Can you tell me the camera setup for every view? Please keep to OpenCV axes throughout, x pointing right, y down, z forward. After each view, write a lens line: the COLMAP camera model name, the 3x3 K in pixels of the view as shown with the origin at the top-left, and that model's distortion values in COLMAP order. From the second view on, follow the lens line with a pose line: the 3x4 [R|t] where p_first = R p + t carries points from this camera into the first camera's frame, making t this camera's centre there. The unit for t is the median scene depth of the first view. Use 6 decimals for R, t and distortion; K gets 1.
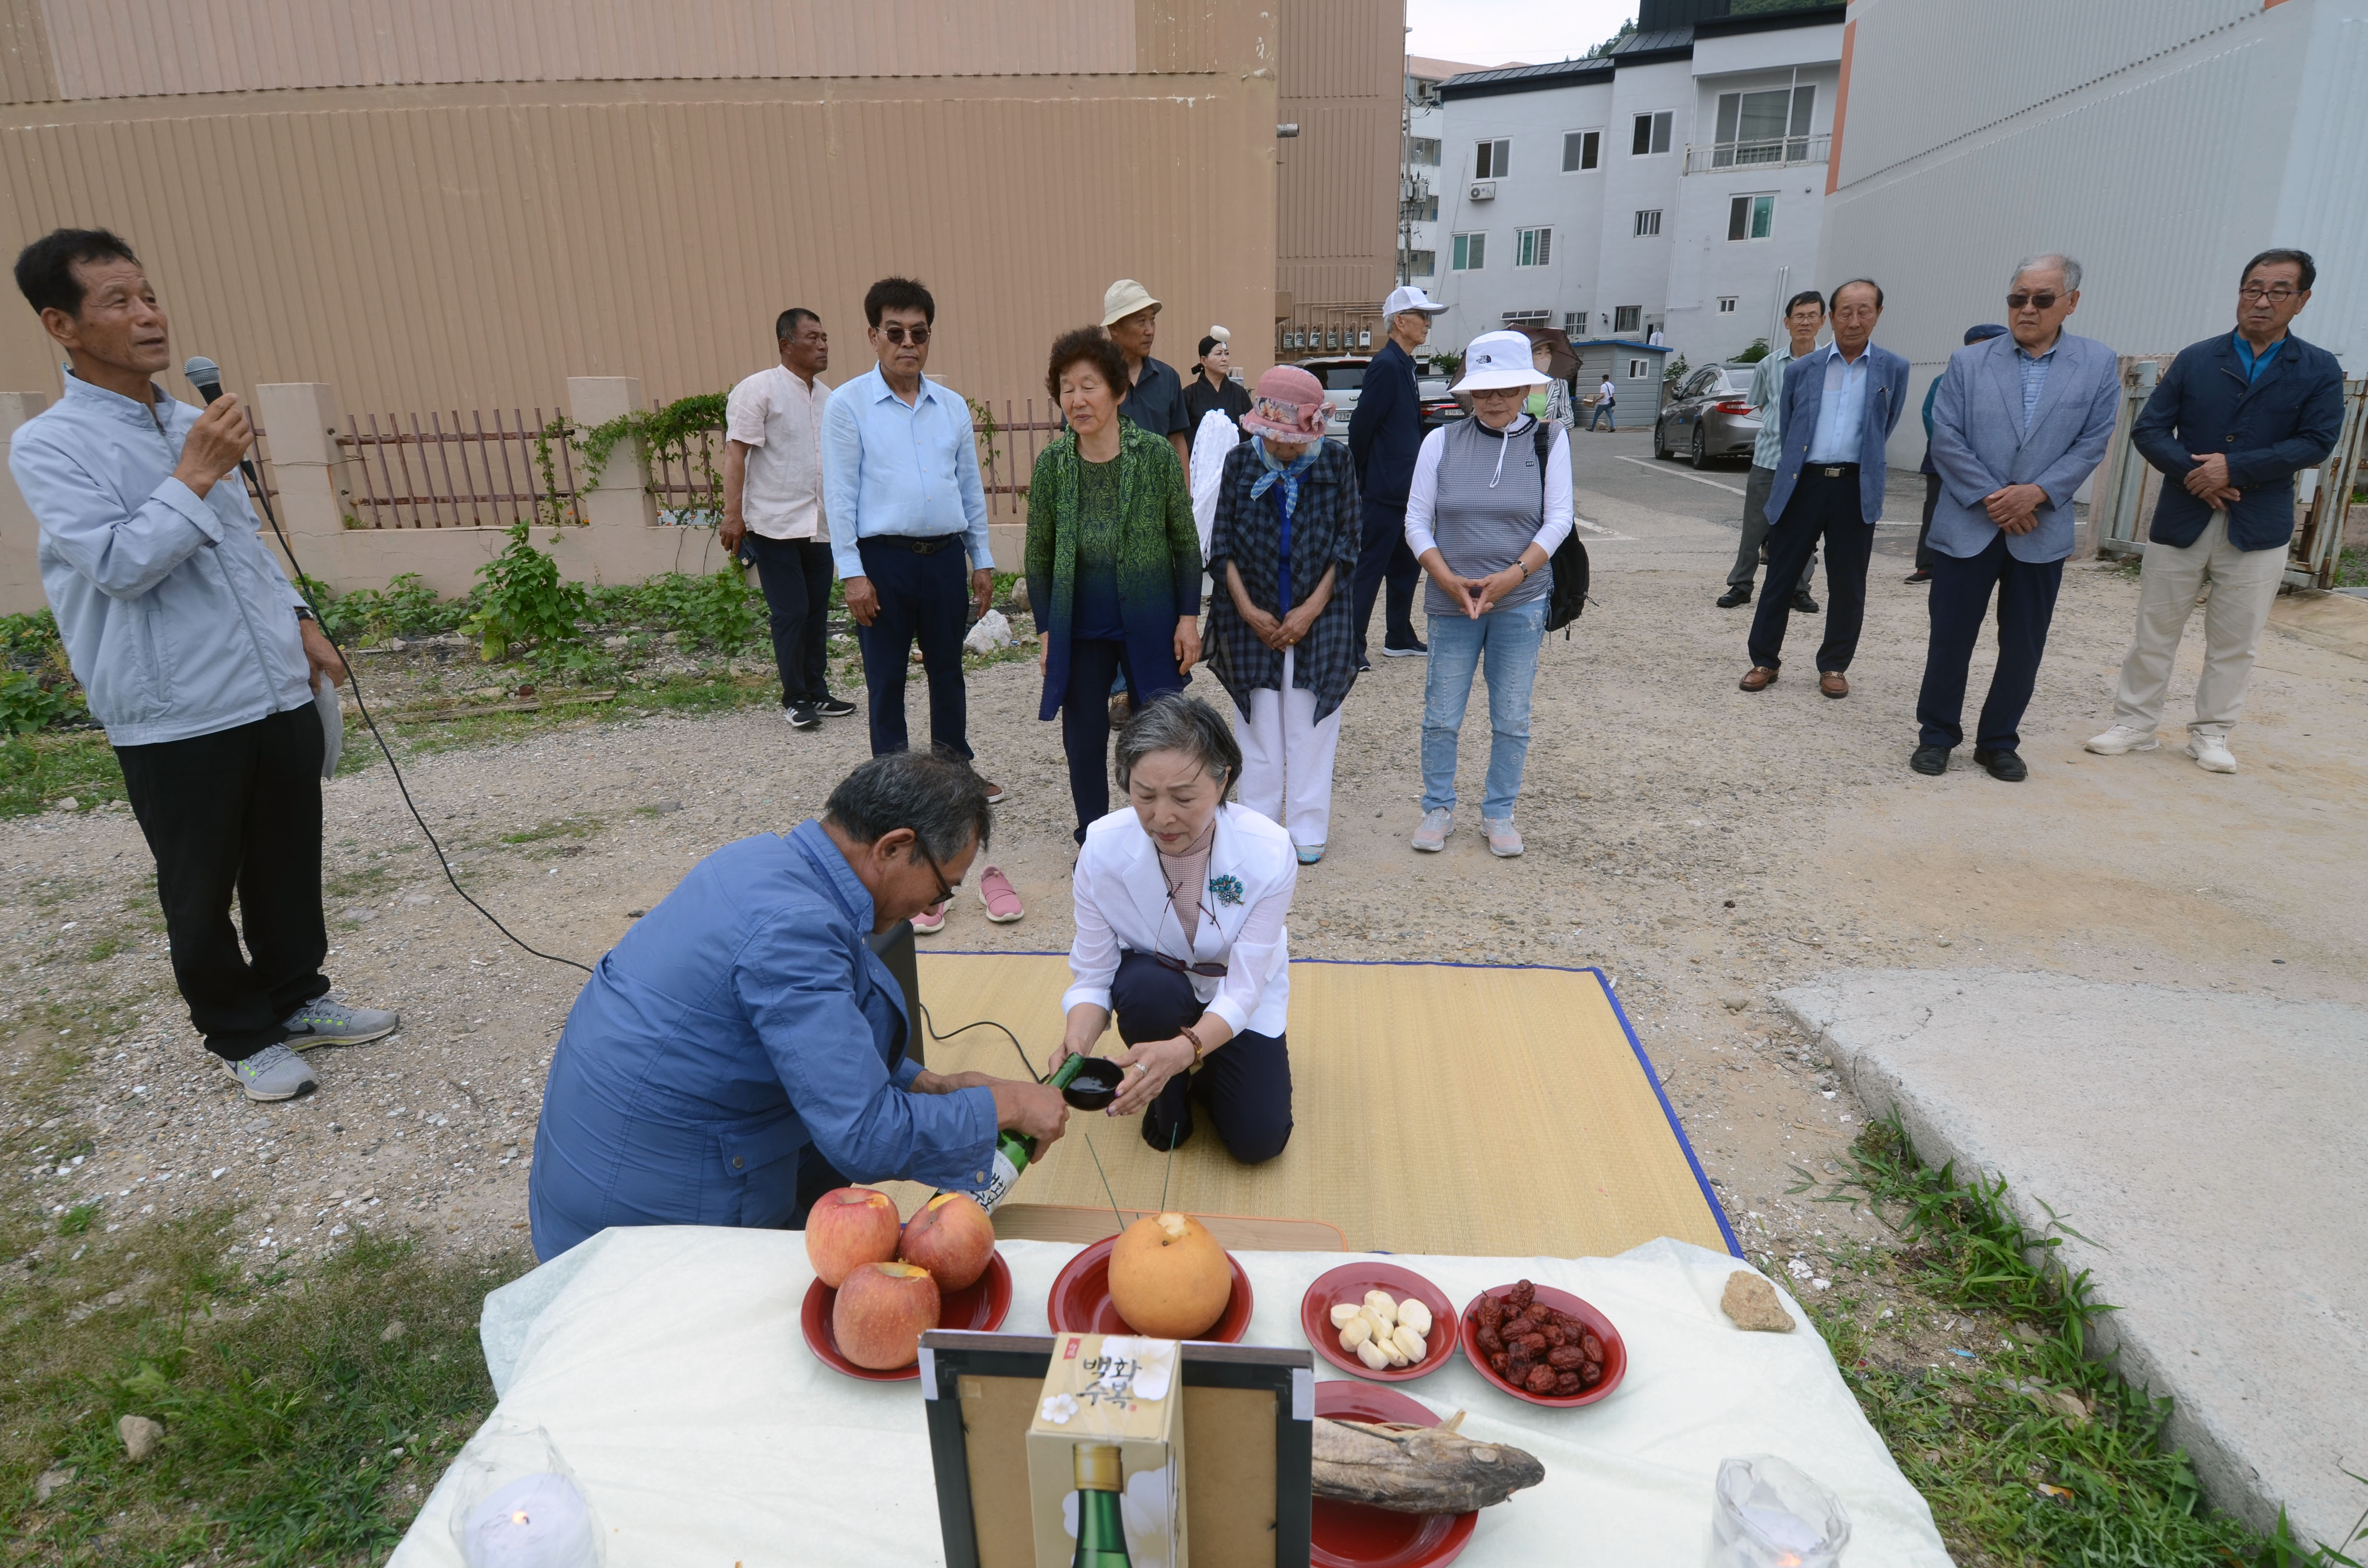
lens RADIAL K [[1226.0, 0, 1179.1], [0, 1226.0, 790.5], [0, 0, 1]] dist [0.051501, -0.054937]
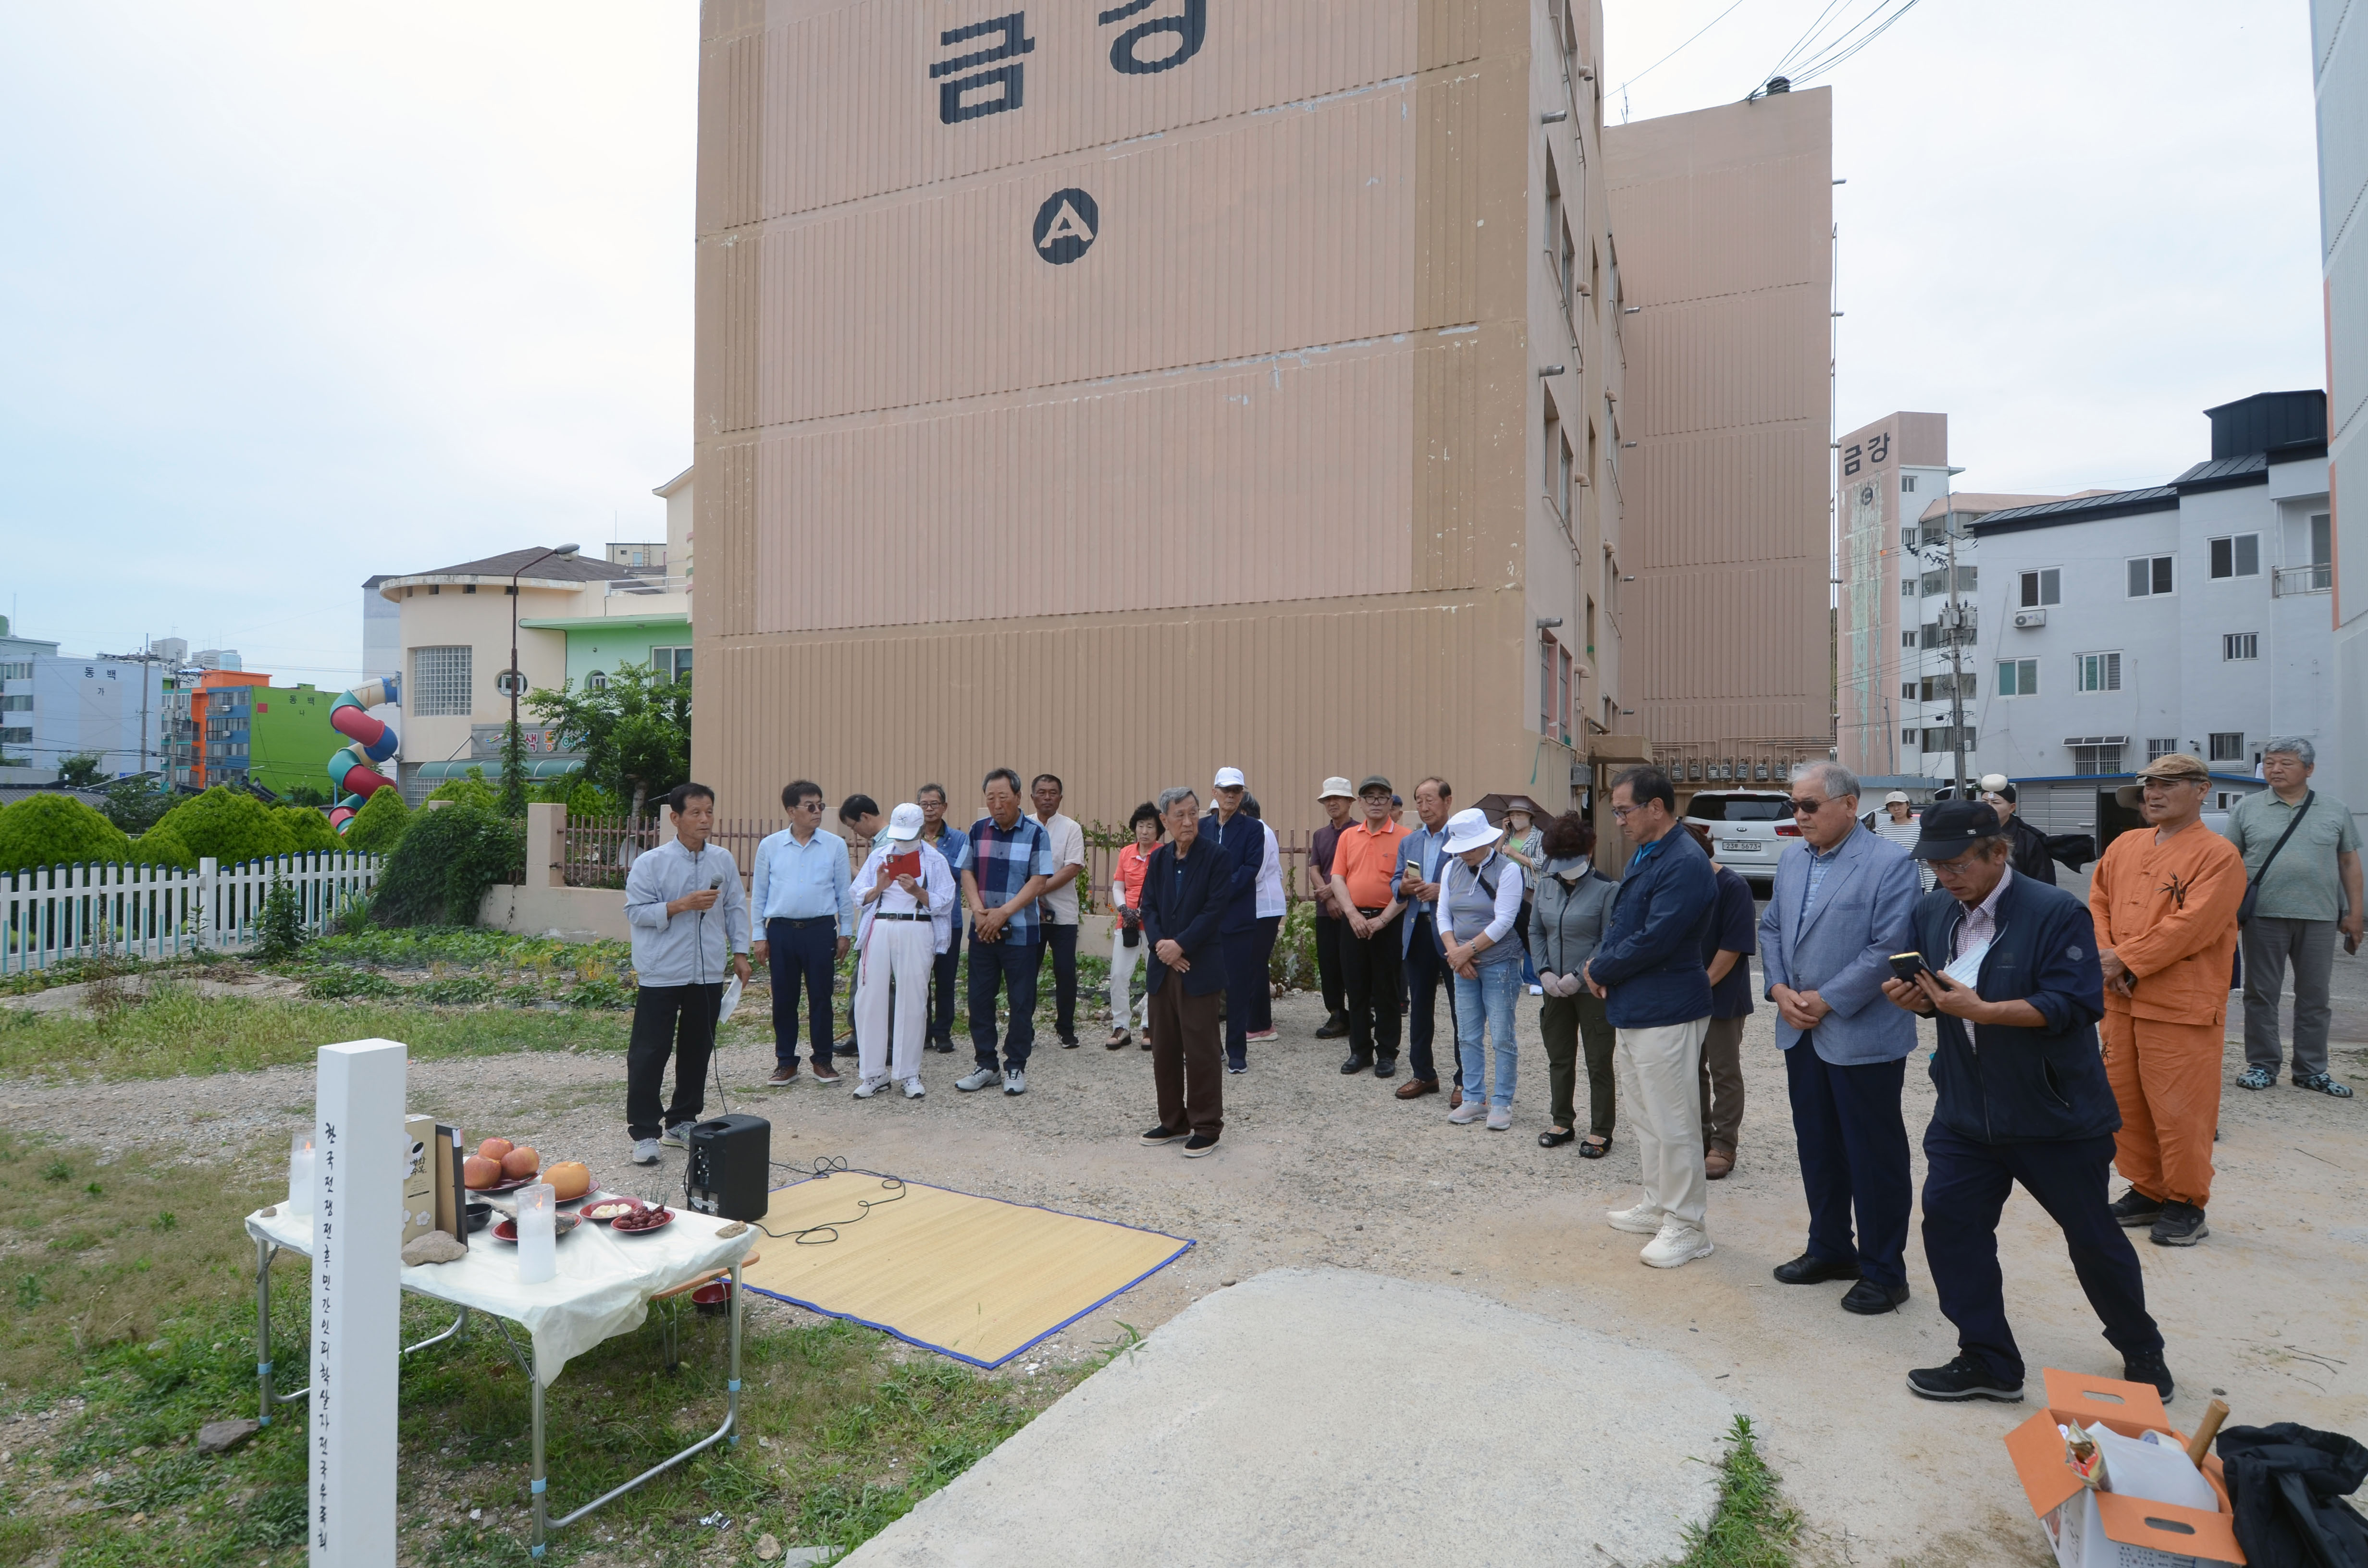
lens RADIAL K [[1233.5, 0, 1181.6], [0, 1233.5, 789.7], [0, 0, 1]] dist [0.052539, -0.054867]
pose [[0.907090, 0.016646, -0.420608, 0.724166], [-0.148776, 0.947404, -0.283359, 0.044166], [0.393769, 0.319608, 0.861856, -0.344558]]
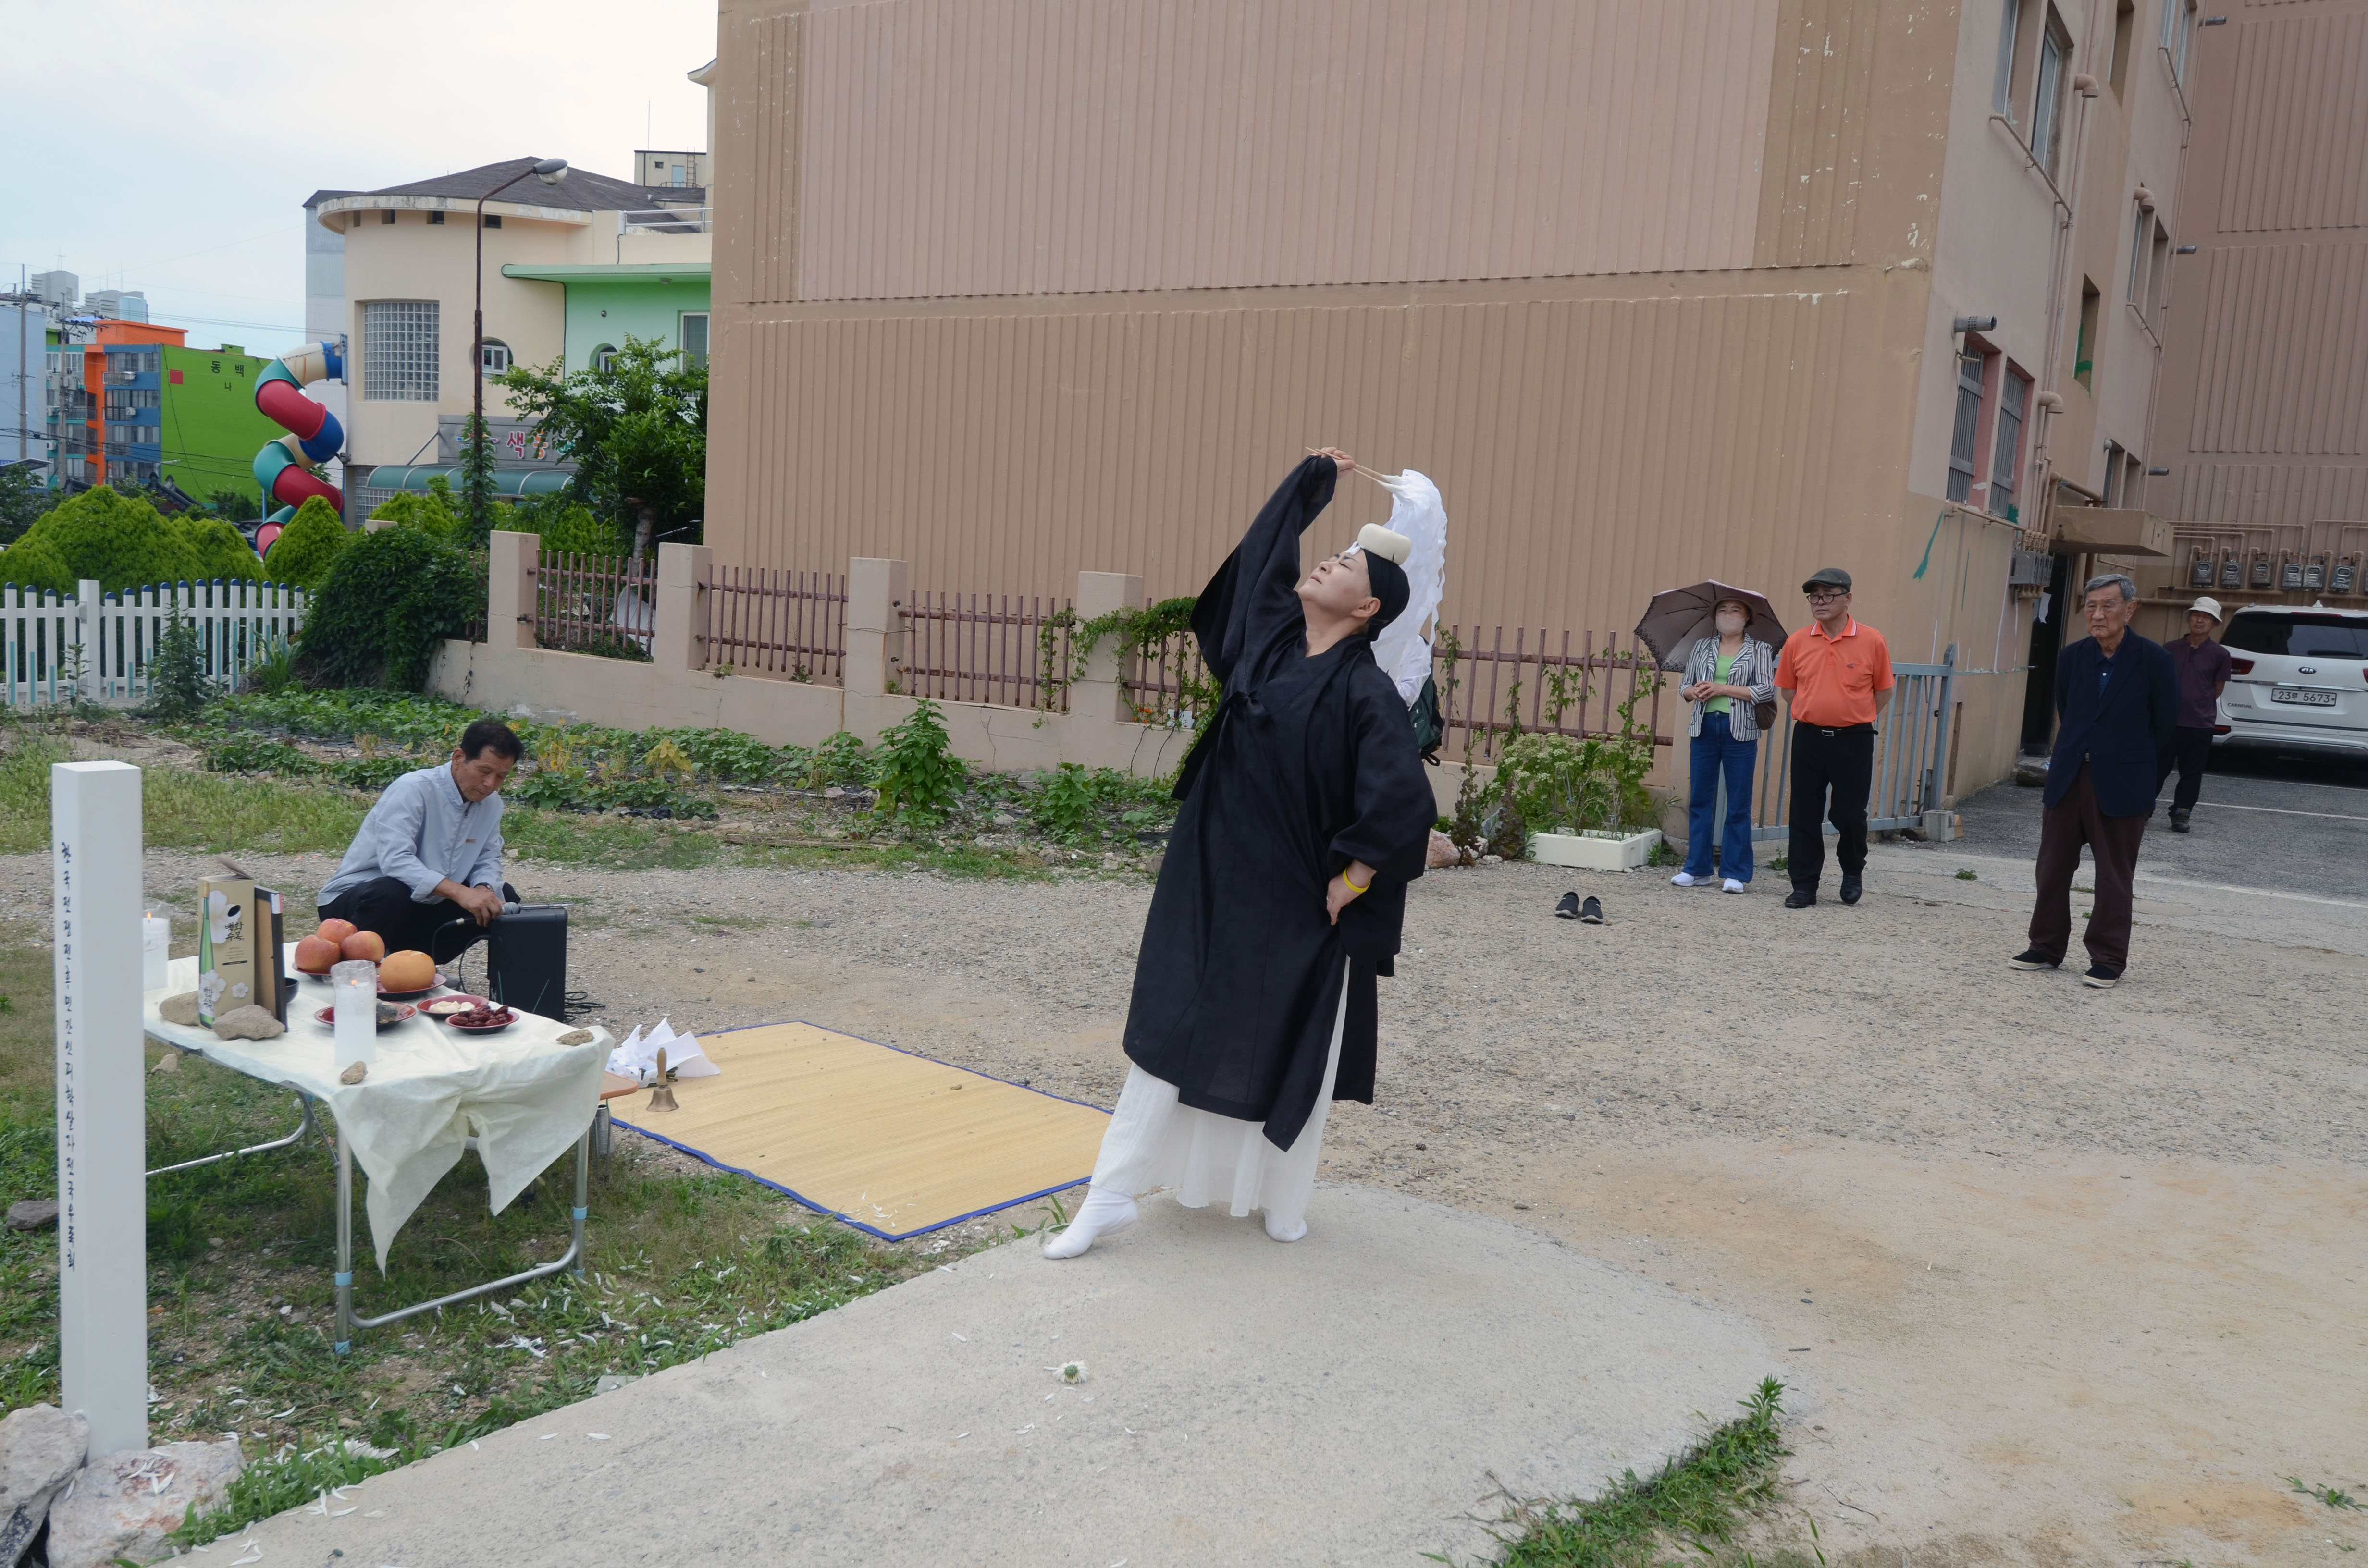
lens RADIAL K [[1873.4, 0, 1176.6], [0, 1873.4, 792.6], [0, 0, 1]] dist [0.069774, -0.076956]
pose [[0.828367, 0.131339, -0.544571, 0.945193], [-0.240395, 0.961409, -0.133803, 0.057611], [0.505982, 0.241750, 0.827973, -0.401878]]
